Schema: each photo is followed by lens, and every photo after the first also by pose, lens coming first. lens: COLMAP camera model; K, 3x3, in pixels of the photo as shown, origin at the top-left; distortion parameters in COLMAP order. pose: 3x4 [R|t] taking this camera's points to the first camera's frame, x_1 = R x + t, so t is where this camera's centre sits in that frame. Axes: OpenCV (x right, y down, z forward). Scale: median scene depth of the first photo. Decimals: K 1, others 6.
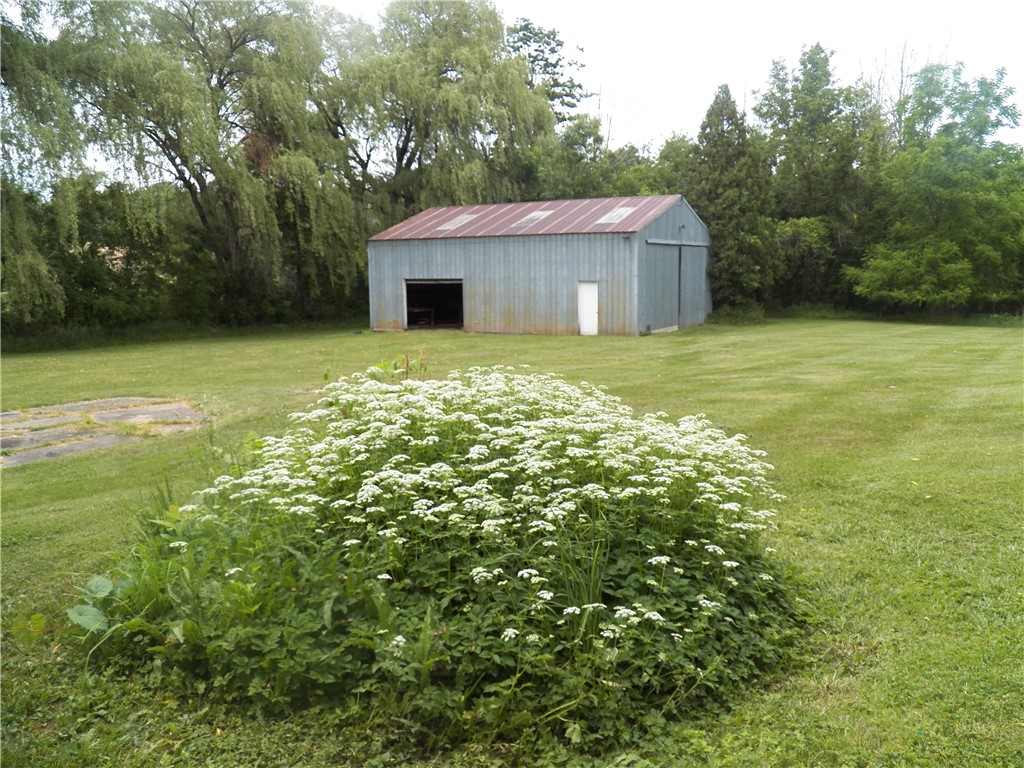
lens RADIAL K [[850.2, 0, 512.0], [0, 850.2, 384.0], [0, 0, 1]] dist [-0.000294, 0.000196]
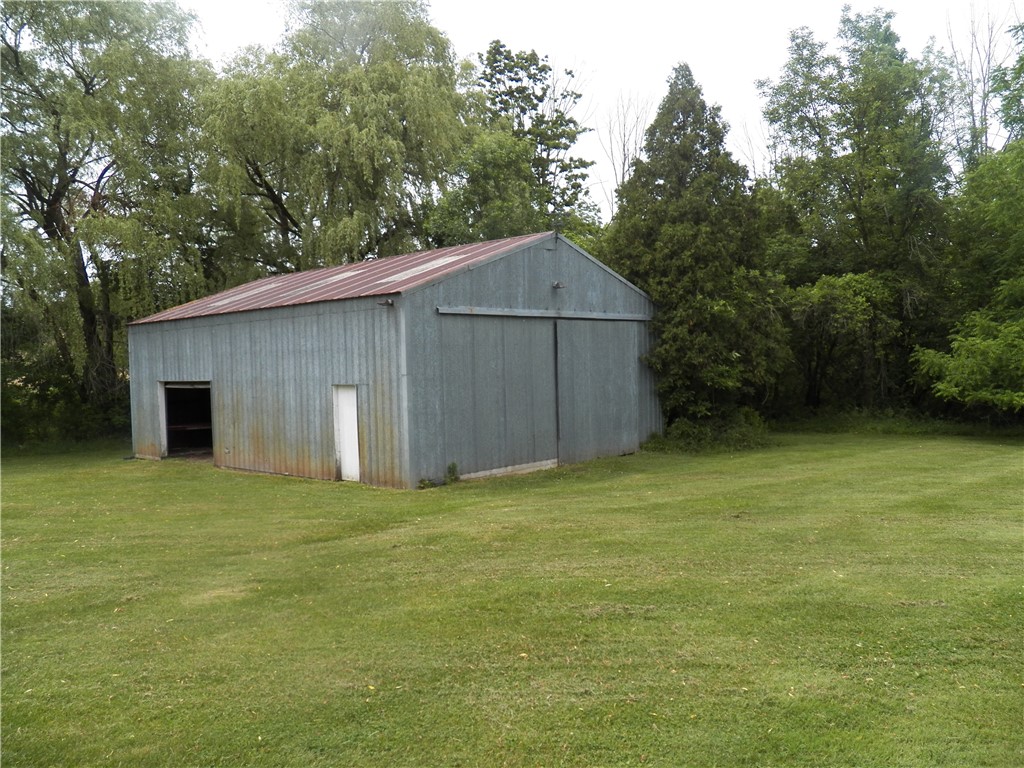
lens RADIAL K [[821.6, 0, 511.0], [0, 821.6, 404.5], [0, 0, 1]] dist [-0.043002, 0.003886]
pose [[0.976543, -0.005051, -0.215262, 0.263788], [-0.011910, 0.996927, -0.077421, -0.057848], [0.214992, 0.078168, 0.973483, 0.426677]]
